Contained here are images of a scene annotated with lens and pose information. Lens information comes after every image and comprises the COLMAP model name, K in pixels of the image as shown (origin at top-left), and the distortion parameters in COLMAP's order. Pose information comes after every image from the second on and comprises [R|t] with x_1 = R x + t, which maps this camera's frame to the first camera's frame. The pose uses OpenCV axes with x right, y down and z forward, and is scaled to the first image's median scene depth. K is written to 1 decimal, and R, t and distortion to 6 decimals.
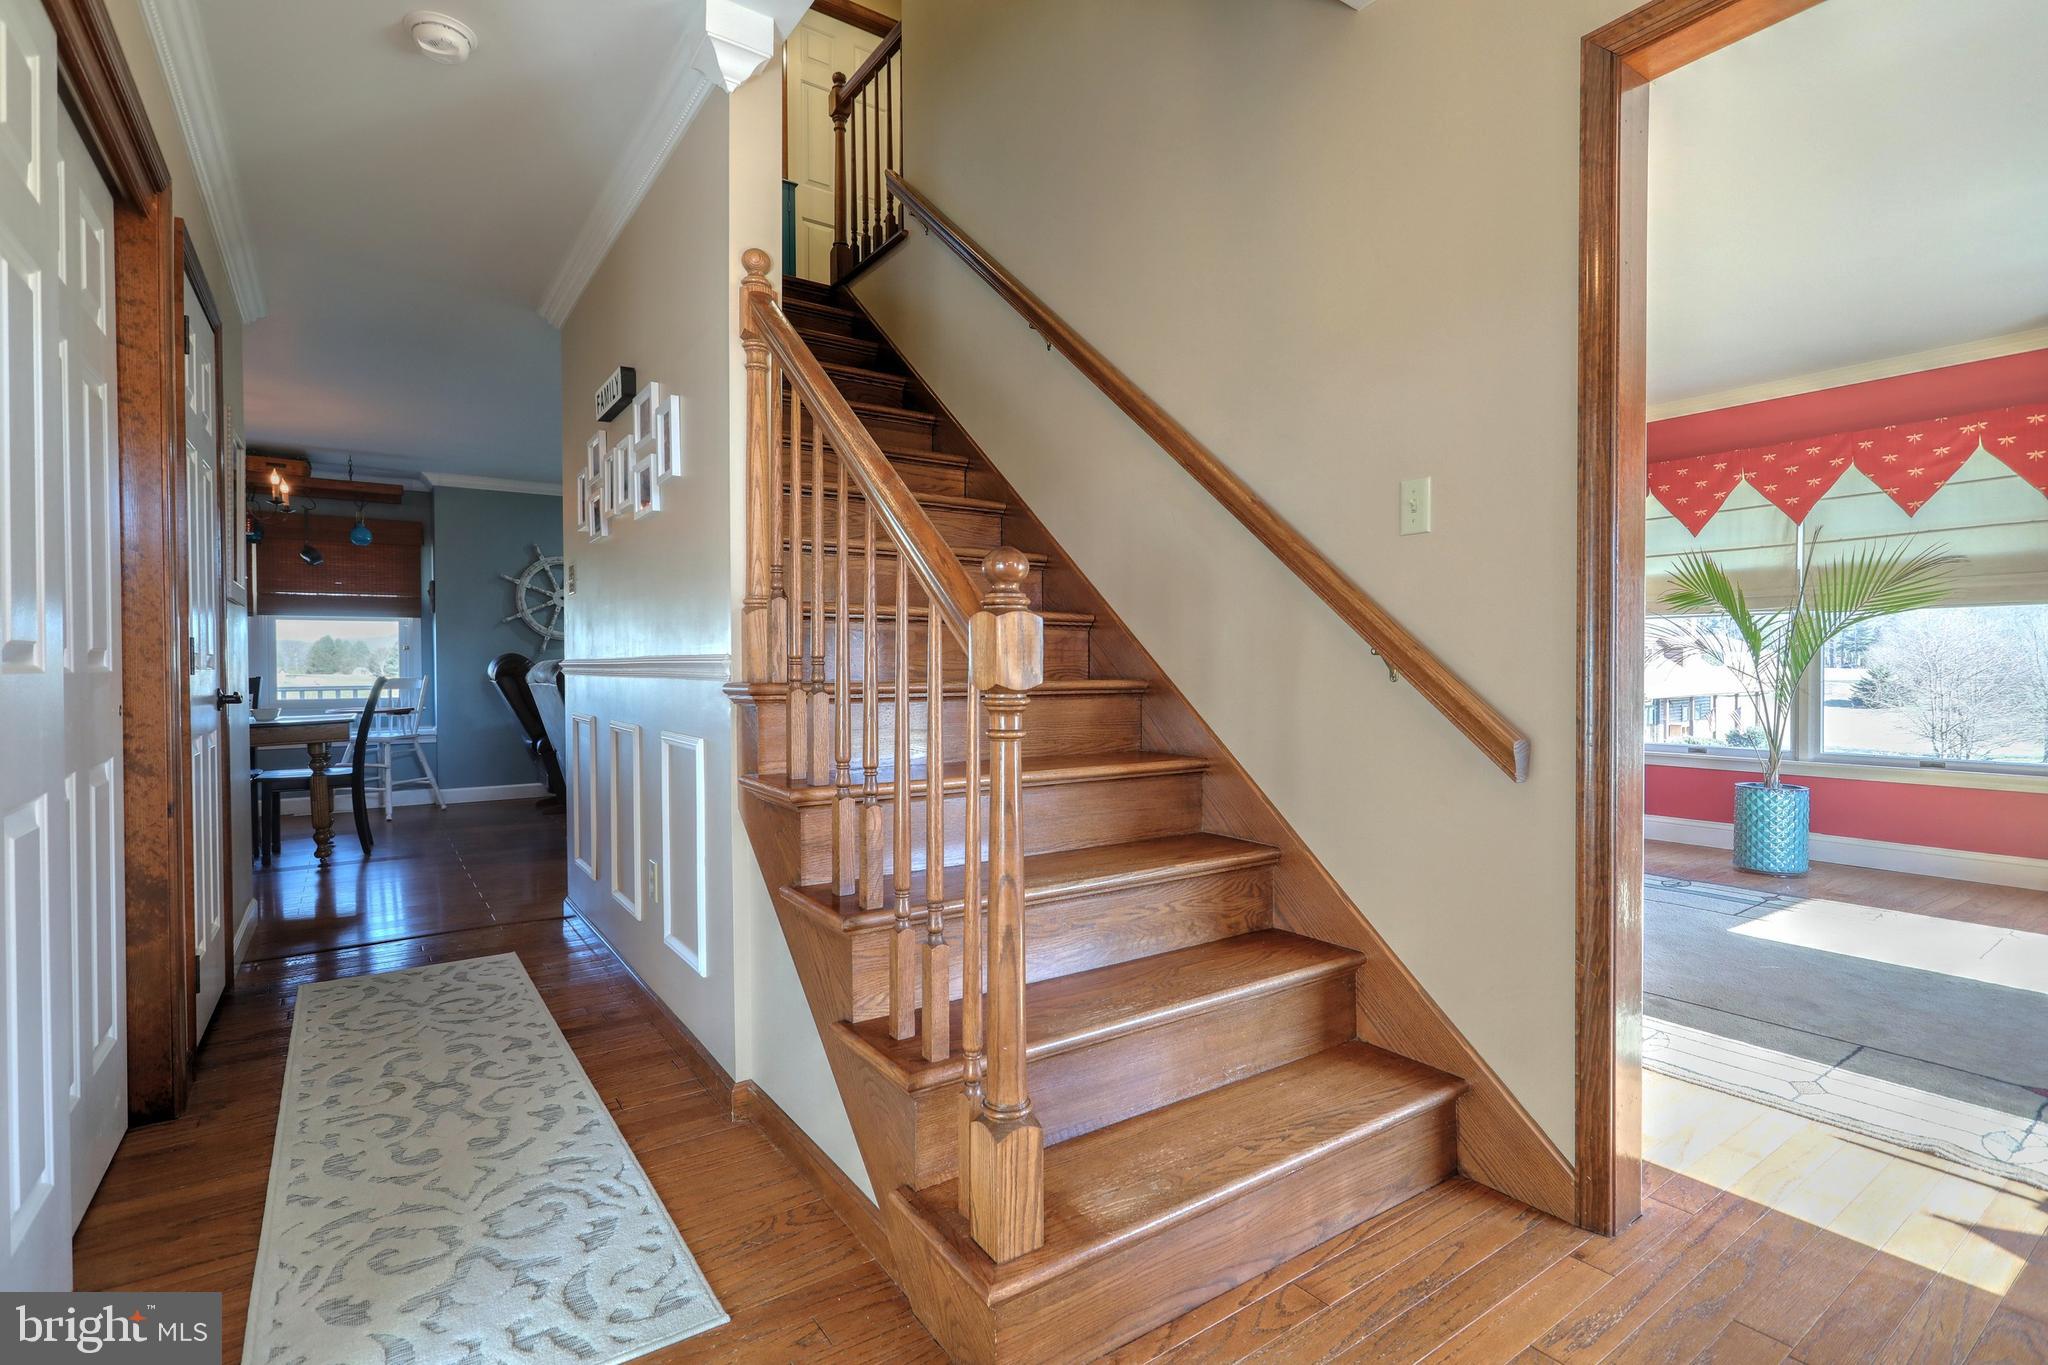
lens RADIAL K [[960.8, 0, 1017.4], [0, 960.8, 683.1], [0, 0, 1]] dist [-0.015573, 0.001362]
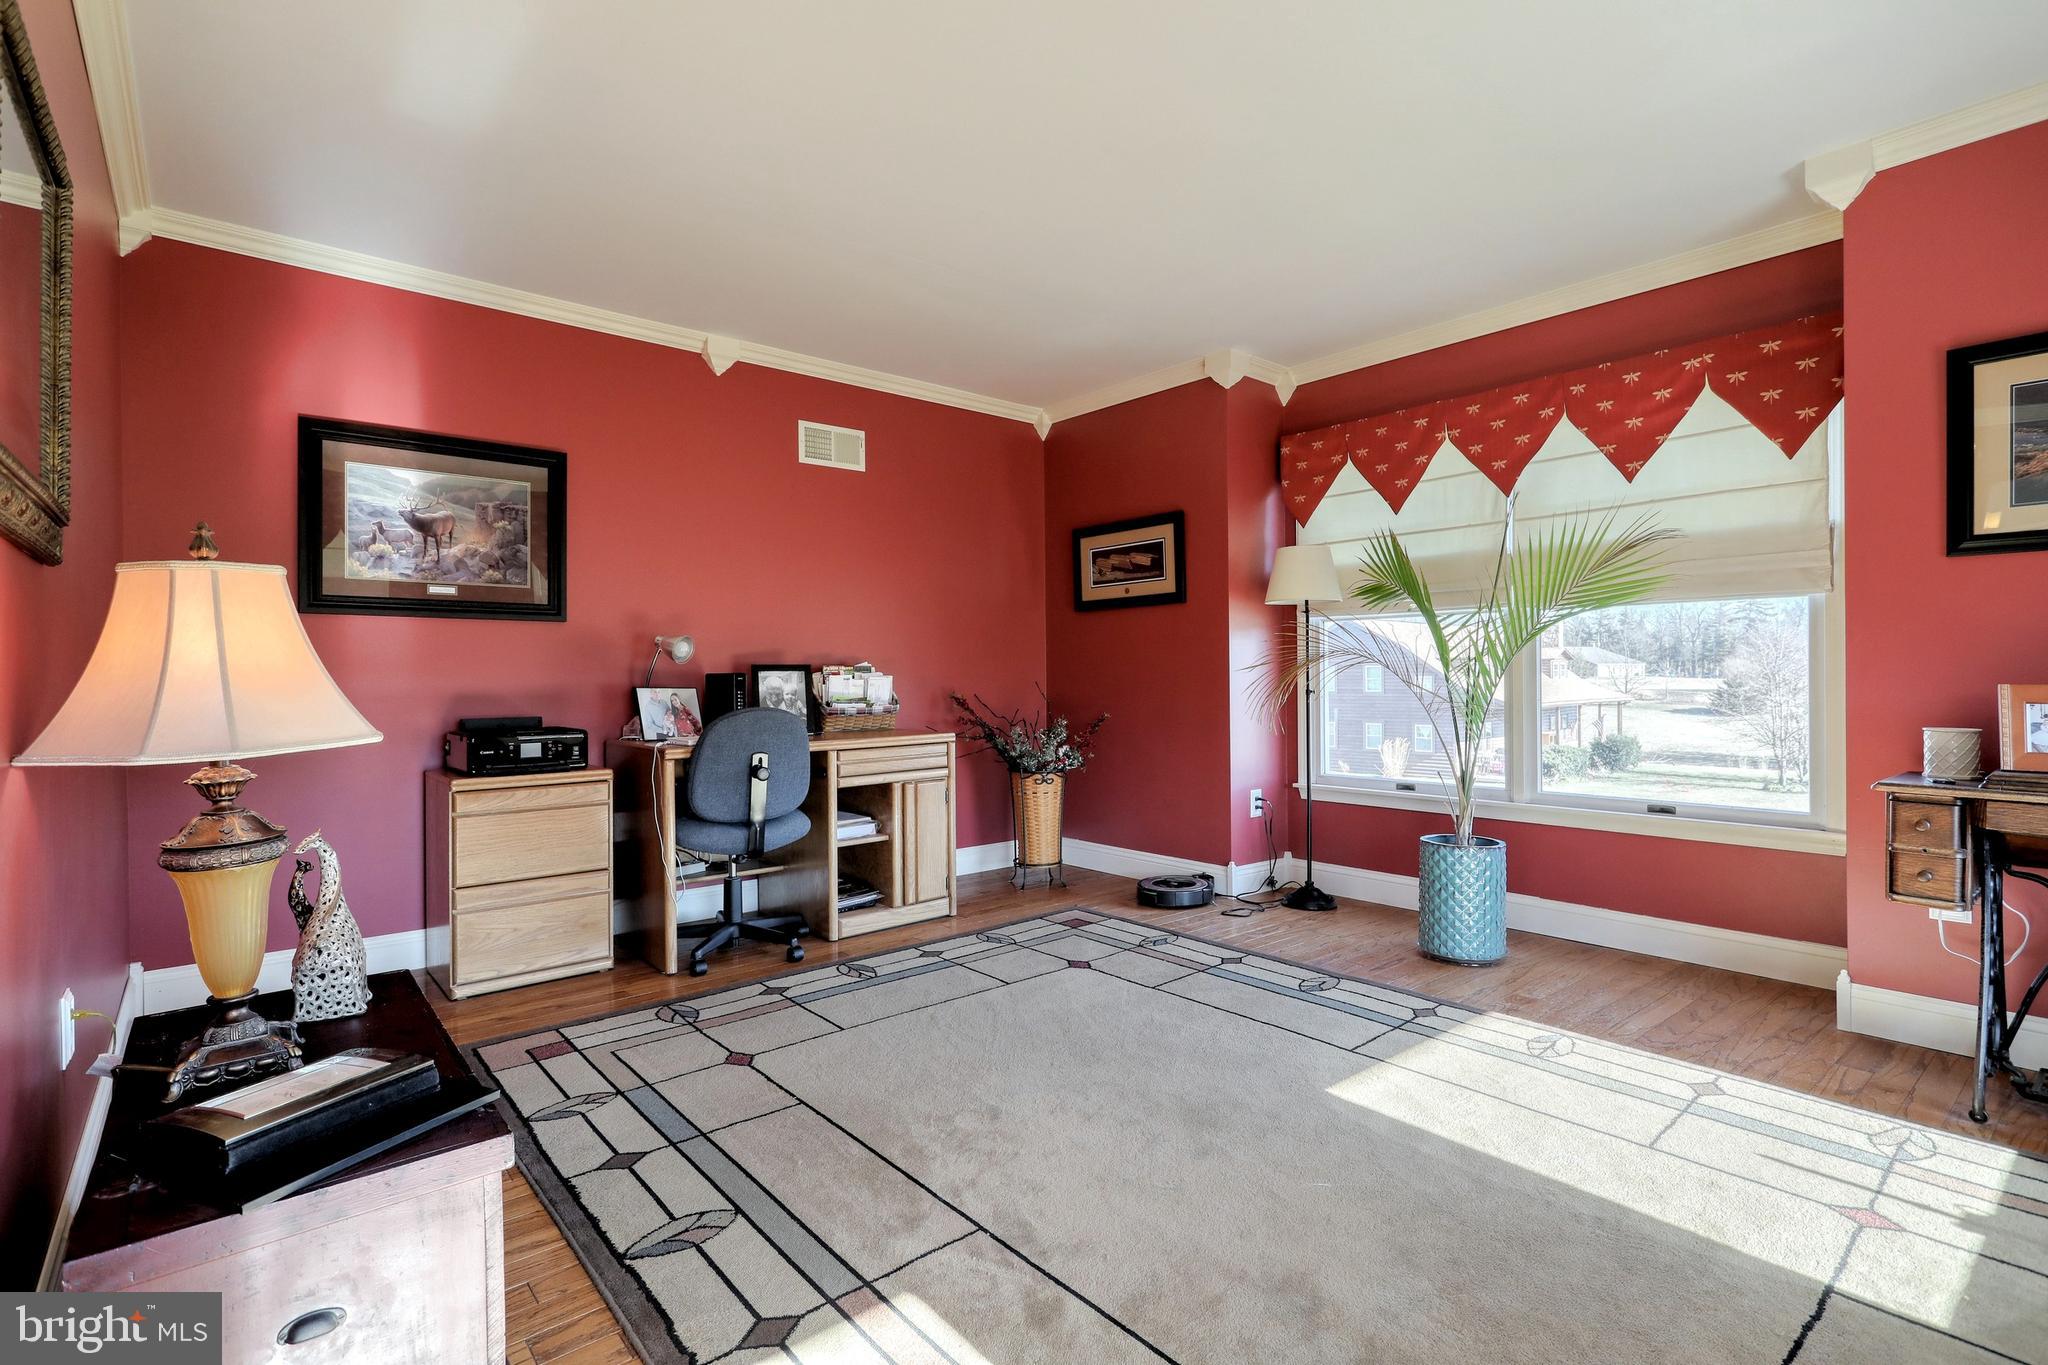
lens RADIAL K [[960.8, 0, 1029.9], [0, 960.8, 678.6], [0, 0, 1]] dist [-0.015573, 0.001362]
pose [[0.995003, -0.000349, 0.099848, 0.370372], [0.001873, 0.999883, -0.015170, -0.007667], [-0.099831, 0.015281, 0.994887, 0.277466]]
